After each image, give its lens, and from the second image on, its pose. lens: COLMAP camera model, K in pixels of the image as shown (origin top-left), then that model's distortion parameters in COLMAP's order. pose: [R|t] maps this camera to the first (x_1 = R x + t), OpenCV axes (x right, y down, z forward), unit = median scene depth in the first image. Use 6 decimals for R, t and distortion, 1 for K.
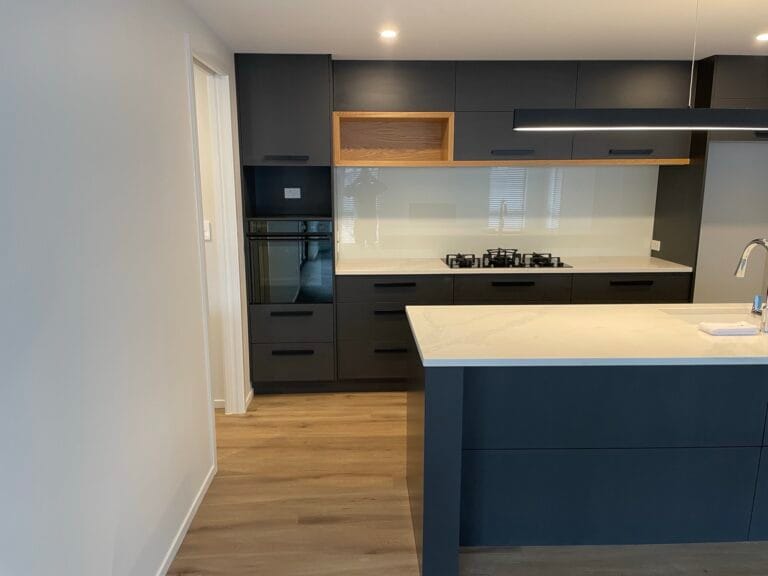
lens RADIAL K [[582.8, 0, 392.1], [0, 582.8, 293.4], [0, 0, 1]] dist [0.081176, -0.091303]
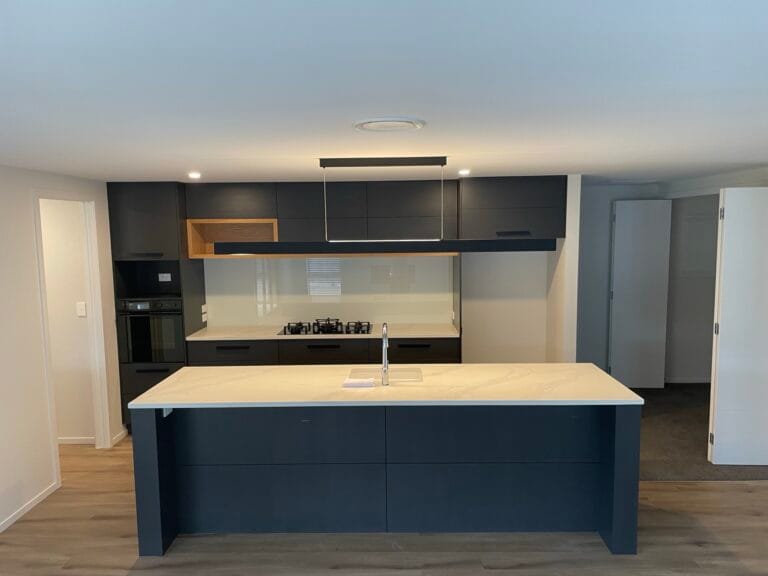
lens RADIAL K [[582.8, 0, 392.1], [0, 582.8, 293.4], [0, 0, 1]] dist [0.081176, -0.091303]
pose [[0.998511, -0.006008, -0.054217, 0.439177], [0.001264, 0.996198, -0.087112, -0.022225], [0.054534, 0.086913, 0.994722, -0.300032]]
